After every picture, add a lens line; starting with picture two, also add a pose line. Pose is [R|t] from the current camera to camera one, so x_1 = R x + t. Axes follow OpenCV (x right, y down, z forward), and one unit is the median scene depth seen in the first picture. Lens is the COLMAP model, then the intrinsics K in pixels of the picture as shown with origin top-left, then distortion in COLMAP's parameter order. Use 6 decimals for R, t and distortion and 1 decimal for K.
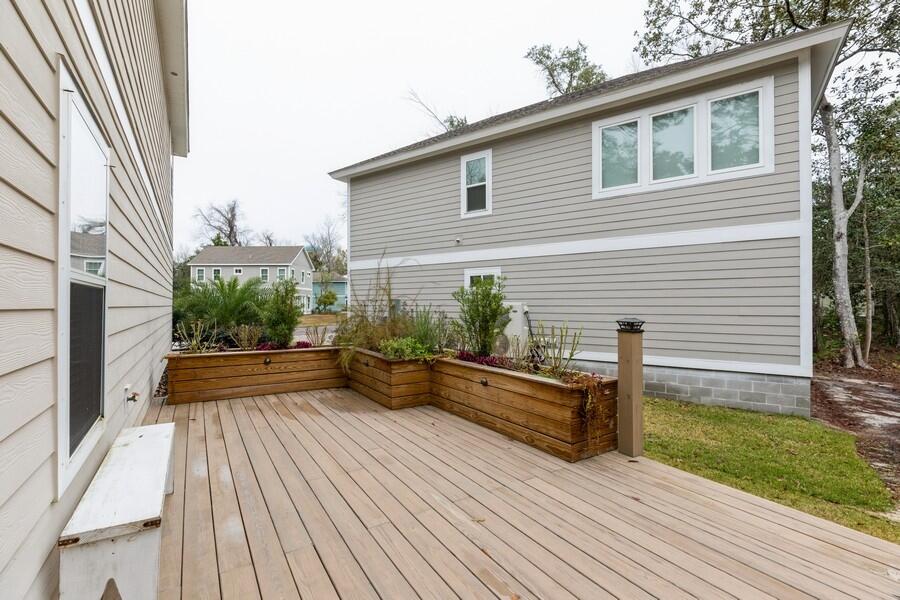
lens RADIAL K [[411.4, 0, 443.6], [0, 411.4, 301.7], [0, 0, 1]] dist [0.004489, 0.000040]
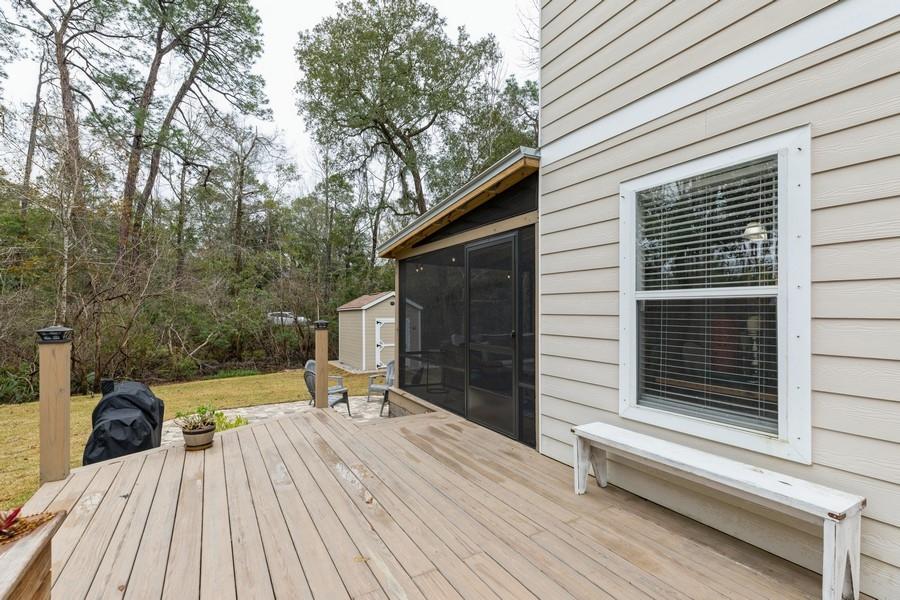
lens RADIAL K [[411.4, 0, 450.7], [0, 411.4, 308.0], [0, 0, 1]] dist [0.004489, 0.000040]
pose [[-0.999740, -0.001278, 0.022753, -0.046552], [-0.001581, 0.999910, -0.013321, 0.002255], [-0.022733, -0.013353, -0.999652, 0.717151]]
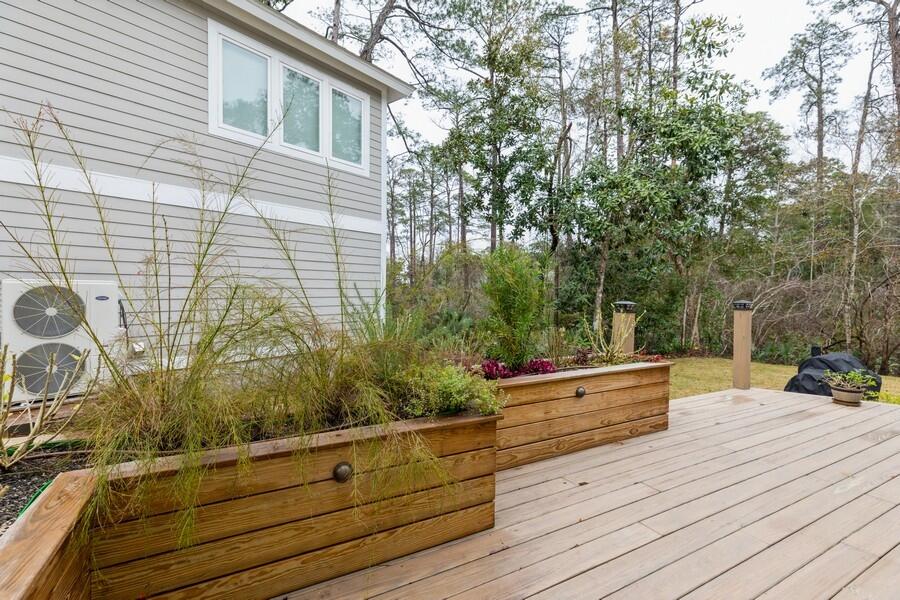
lens RADIAL K [[411.4, 0, 443.4], [0, 411.4, 298.3], [0, 0, 1]] dist [0.004489, 0.000040]
pose [[0.052718, -0.021590, 0.998376, -0.437206], [-0.017964, 0.999584, 0.022564, 0.006925], [-0.998448, -0.019124, 0.052308, 0.801642]]
